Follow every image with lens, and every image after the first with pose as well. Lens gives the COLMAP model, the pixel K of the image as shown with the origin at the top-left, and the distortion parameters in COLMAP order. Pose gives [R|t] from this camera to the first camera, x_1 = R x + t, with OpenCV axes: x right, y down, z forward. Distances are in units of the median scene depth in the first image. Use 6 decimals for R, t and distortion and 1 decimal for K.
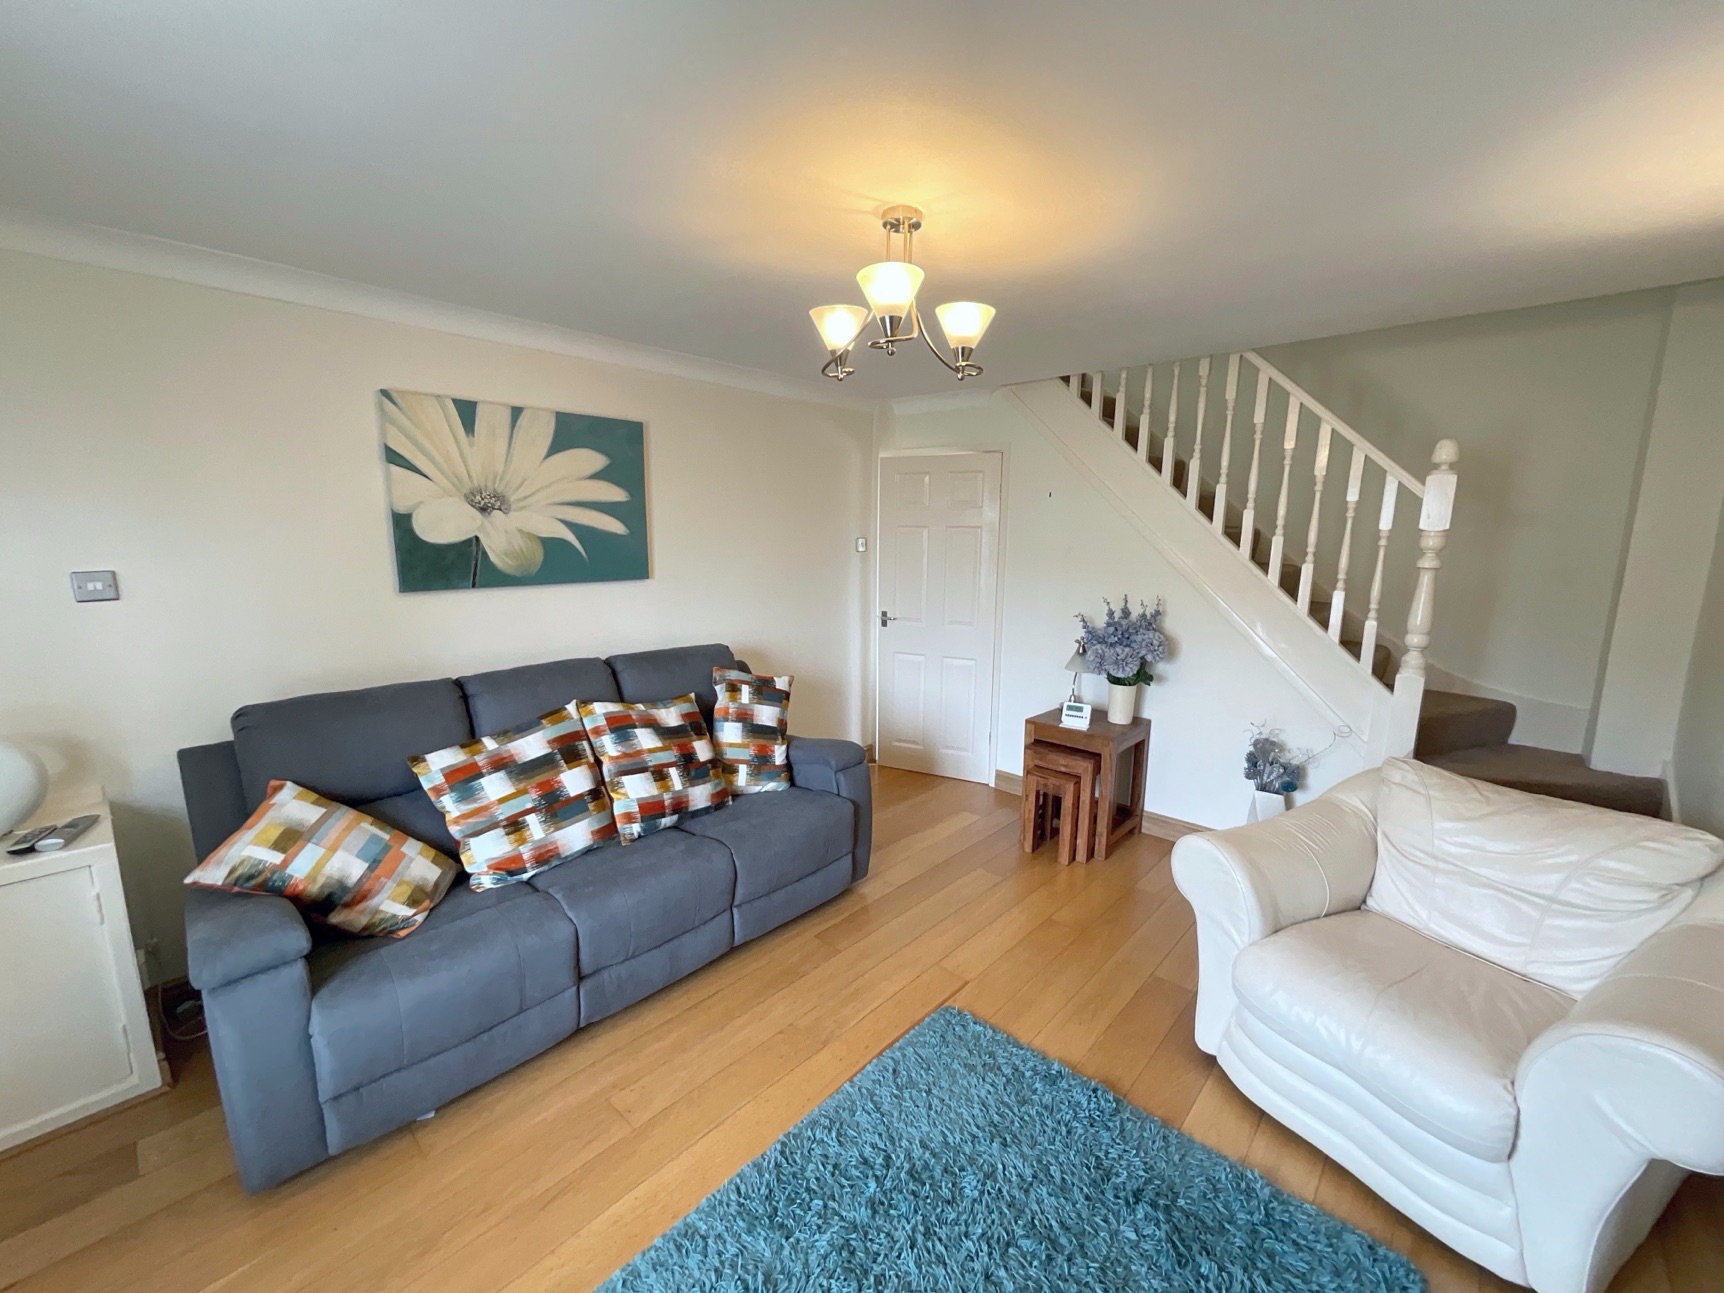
lens RADIAL K [[689.4, 0, 849.0], [0, 689.4, 647.3], [0, 0, 1]] dist [-0.019558, 0.000251]
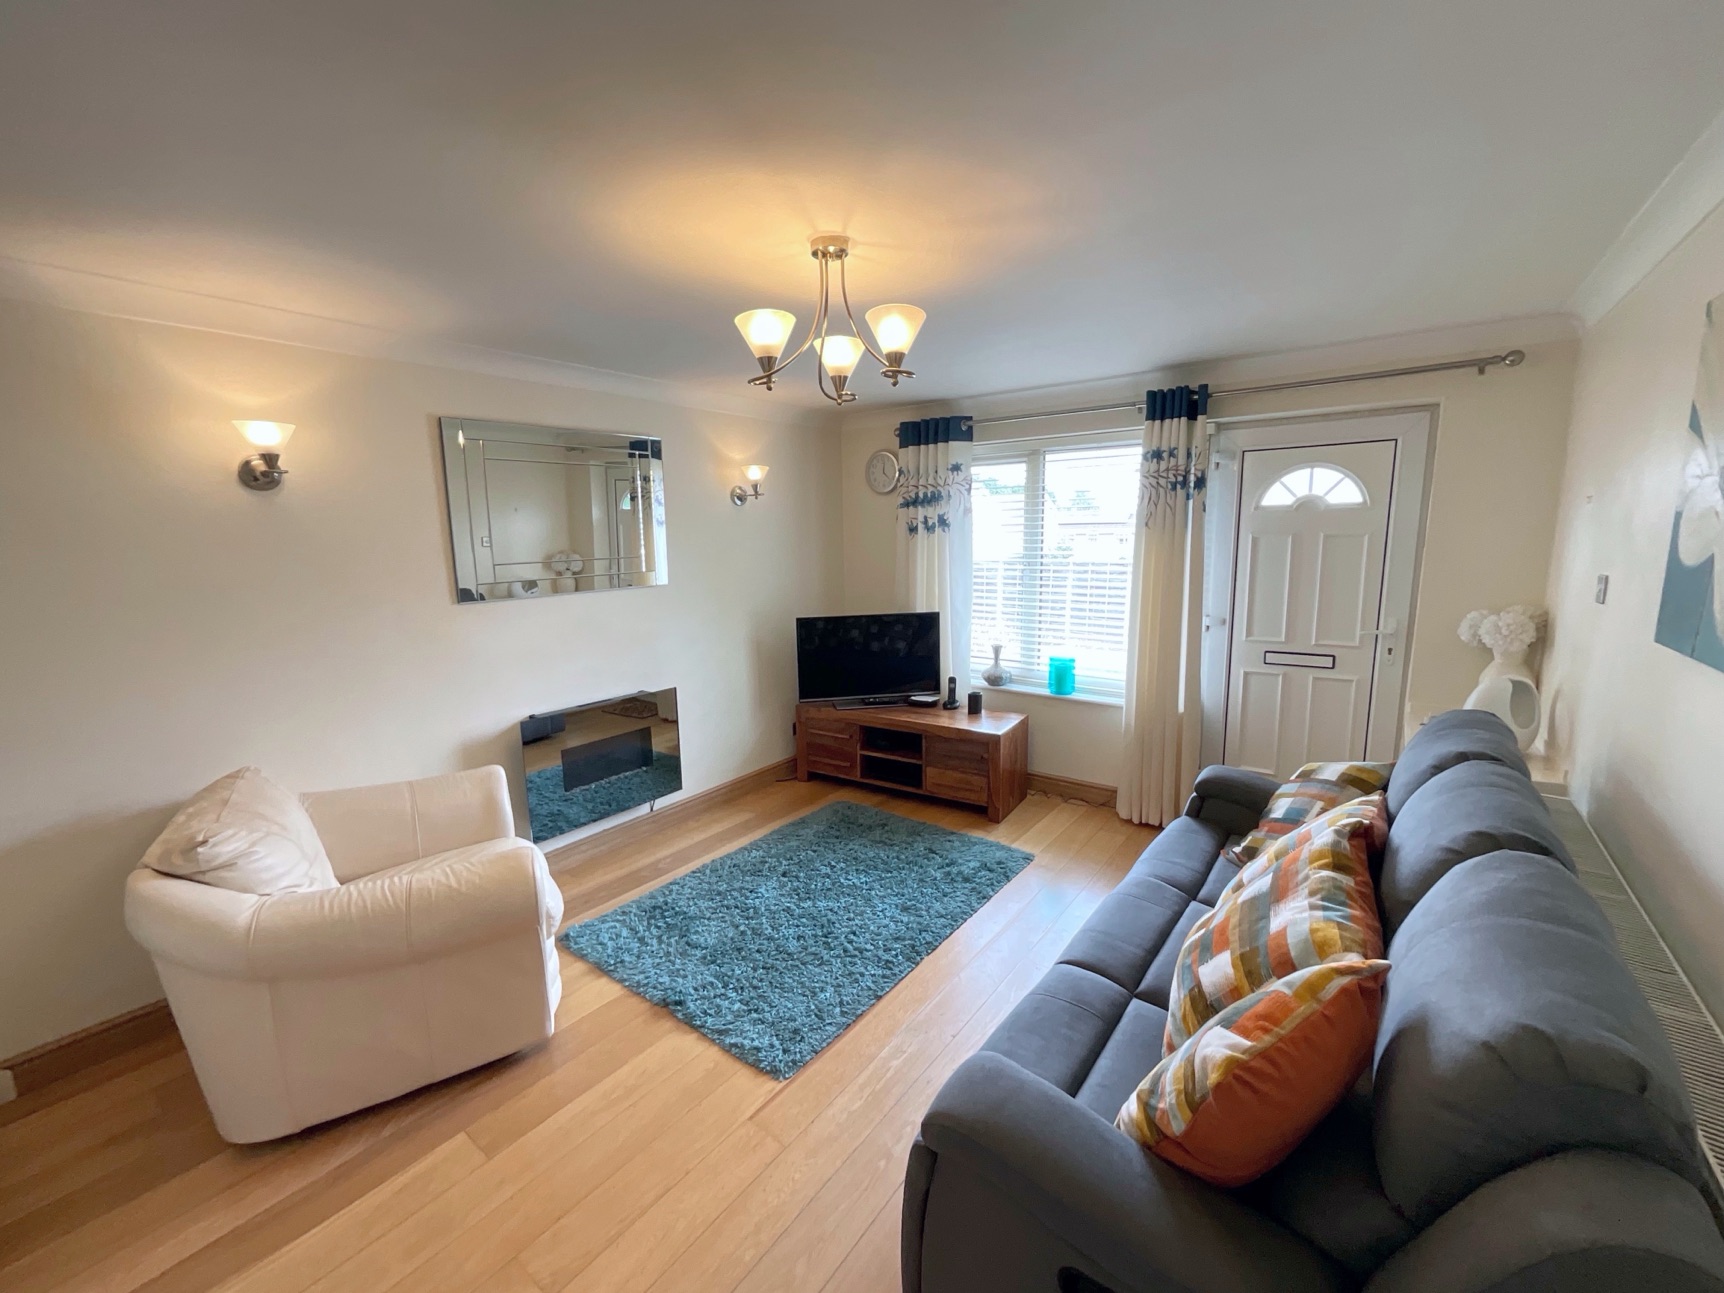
lens RADIAL K [[698.3, 0, 863.7], [0, 698.3, 644.7], [0, 0, 1]] dist [-0.002129, -0.000243]
pose [[-0.993829, 0.027387, -0.107488, 0.103856], [-0.009260, 0.945173, 0.326439, -0.259046], [0.110535, 0.325420, -0.939087, 1.424018]]
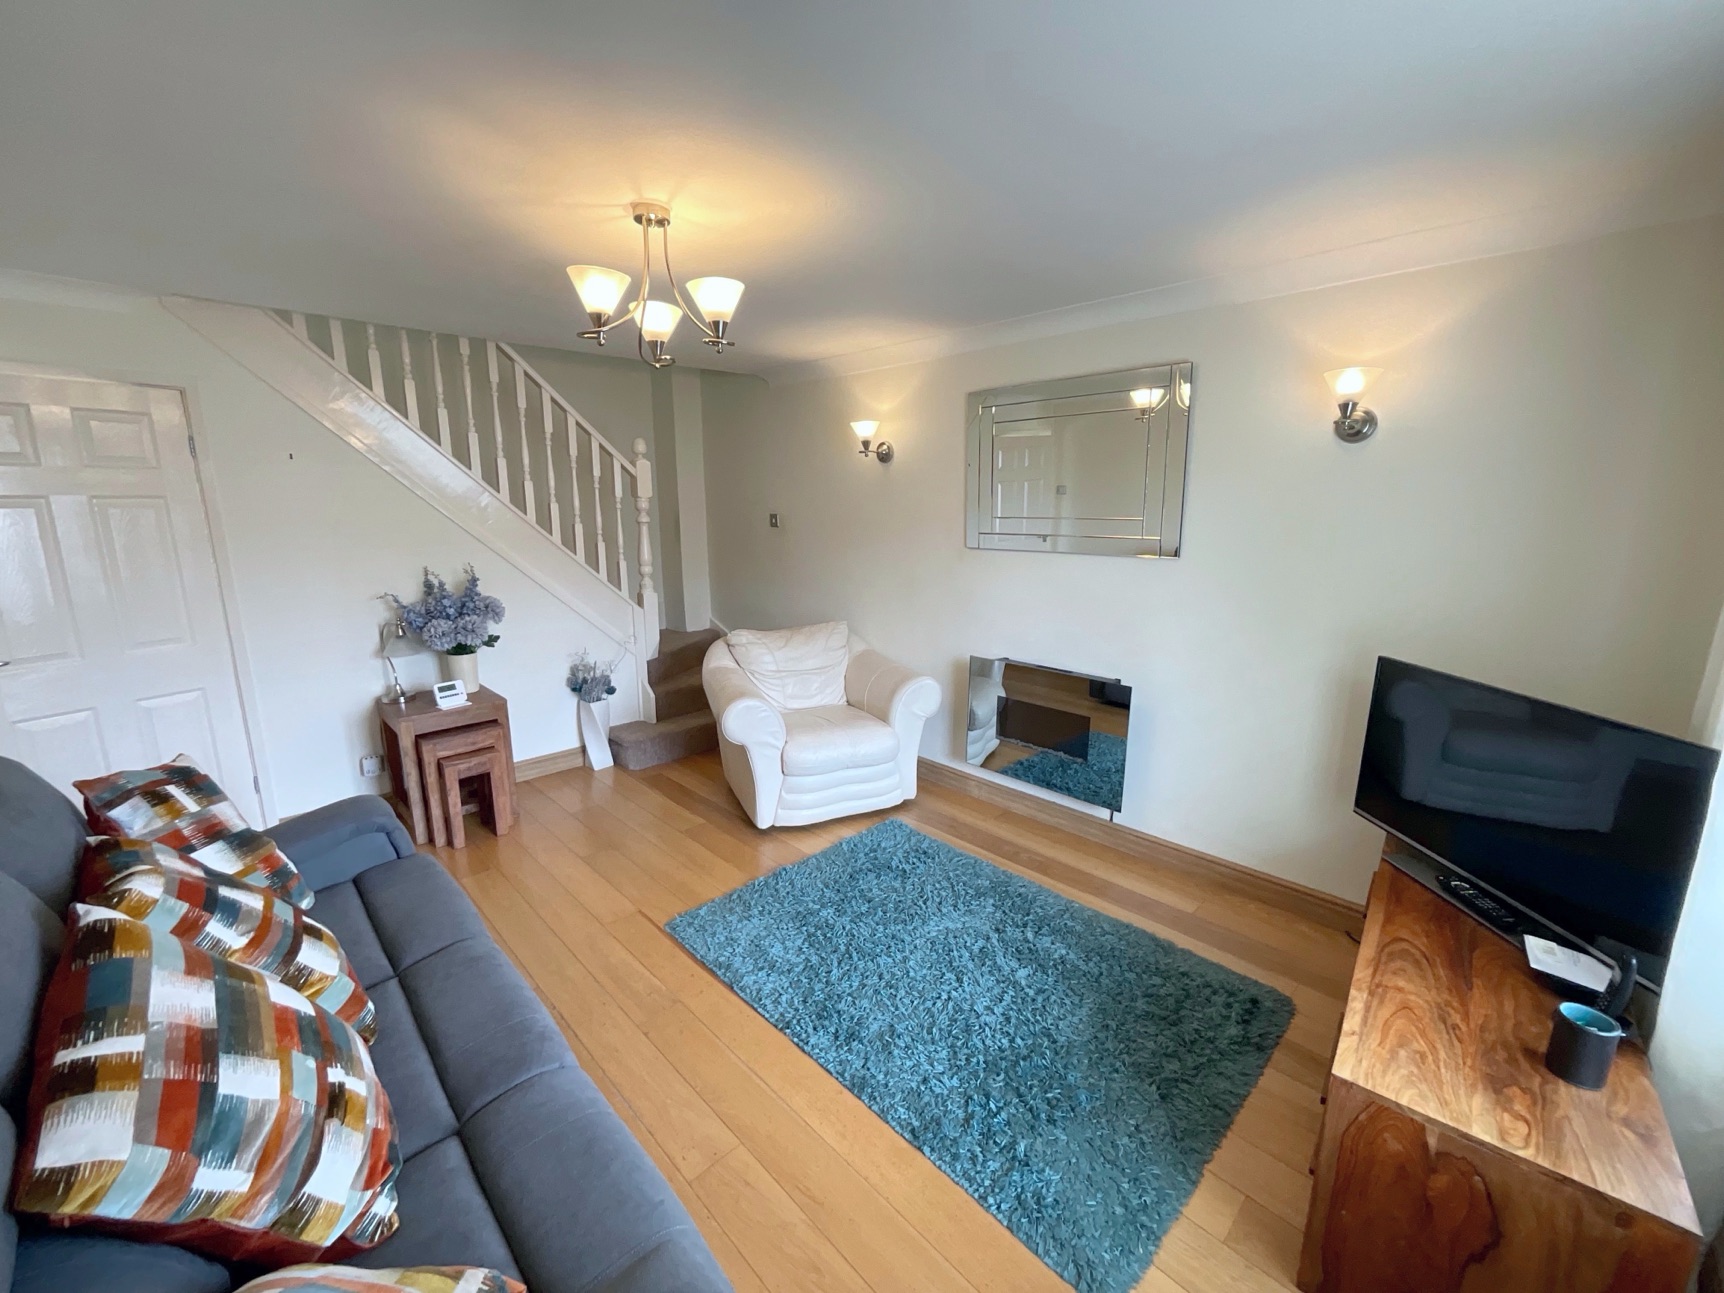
lens RADIAL K [[706.3, 0, 863.9], [0, 706.3, 644.4], [0, 0, 1]] dist [0.000409, 0.000220]
pose [[0.047453, -0.210140, 0.976519, -0.750338], [0.172585, 0.964642, 0.199198, -0.083426], [-0.983851, 0.159080, 0.082043, 0.431077]]
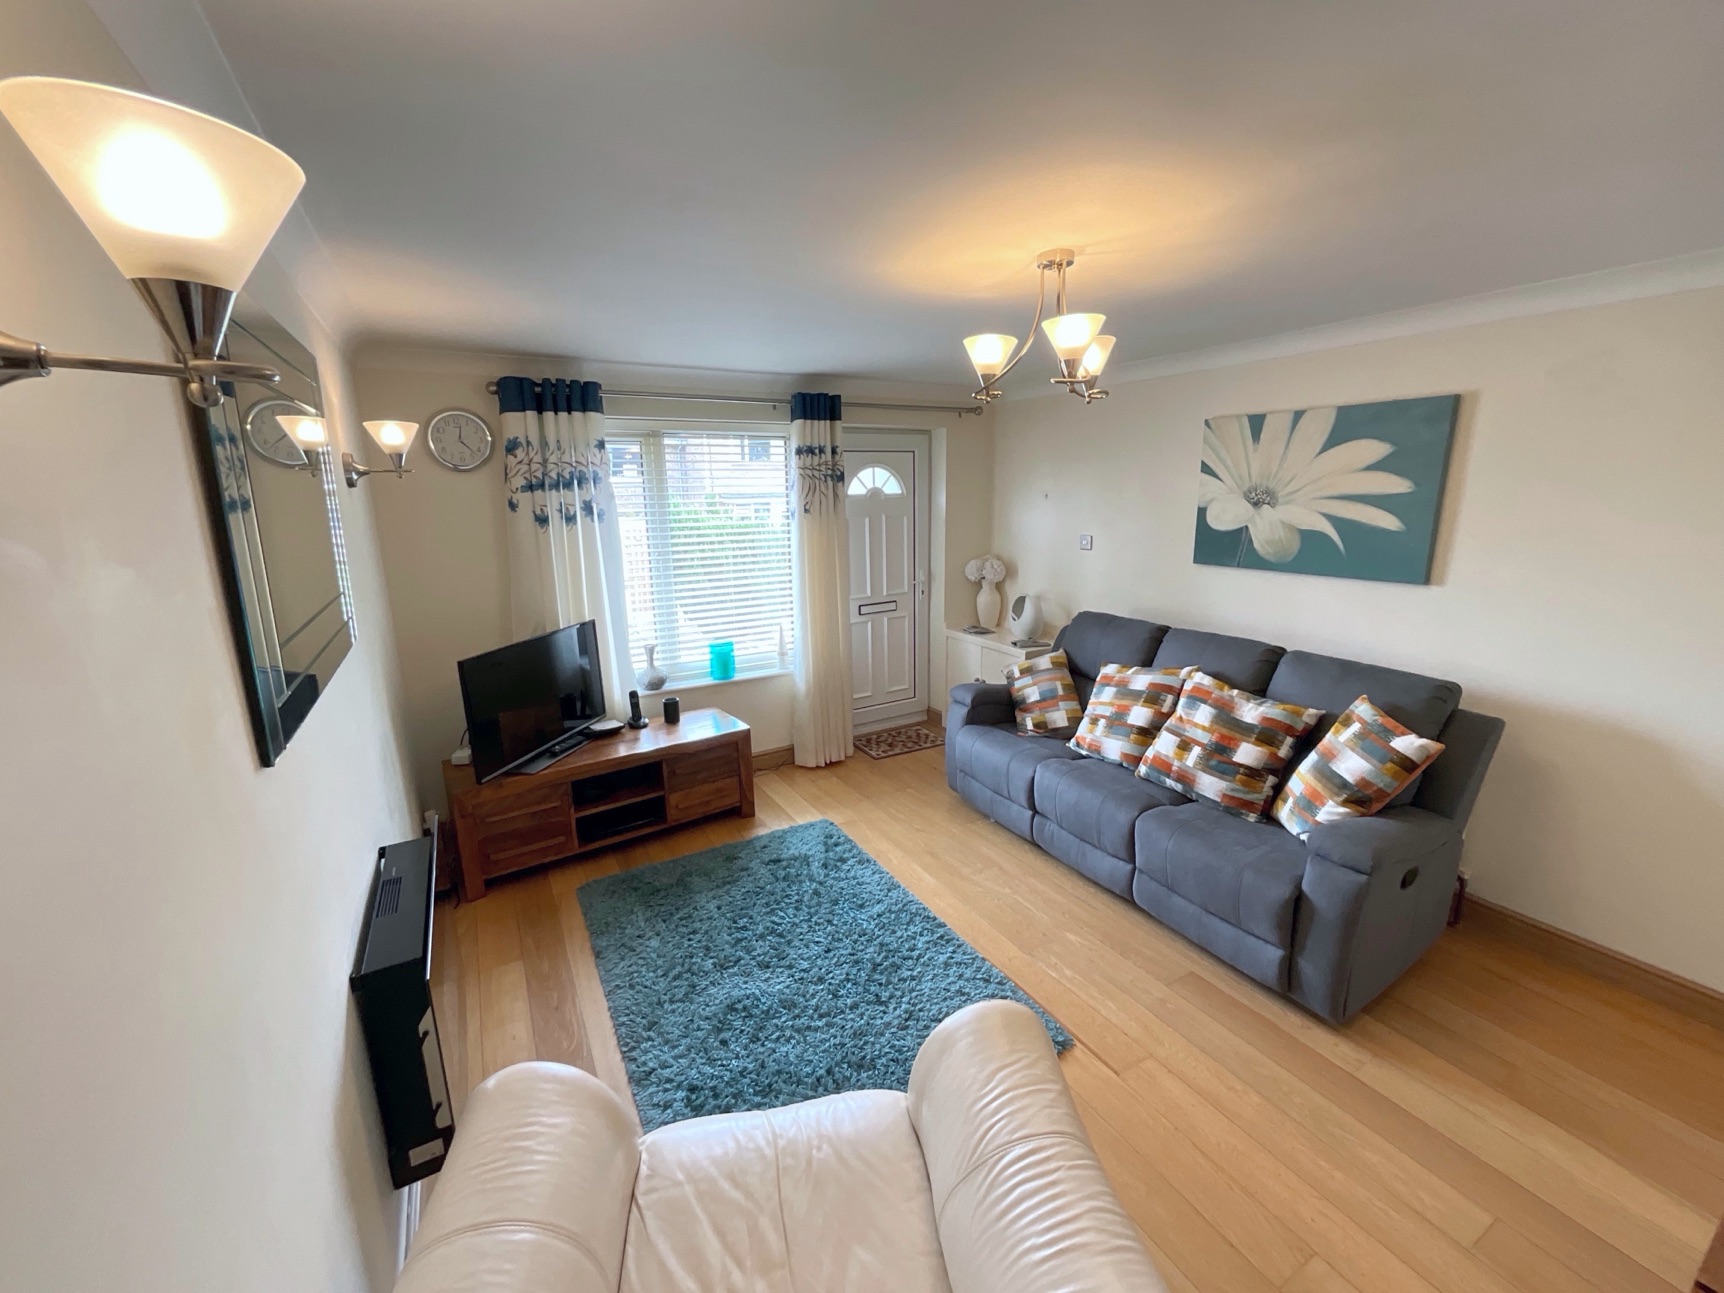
lens RADIAL K [[697.6, 0, 865.6], [0, 697.6, 644.0], [0, 0, 1]] dist [0.000273, 0.000305]
pose [[-0.293252, 0.205444, -0.933700, 0.870074], [-0.151433, 0.954327, 0.257543, -0.179845], [0.943966, 0.216918, -0.248747, 0.718752]]
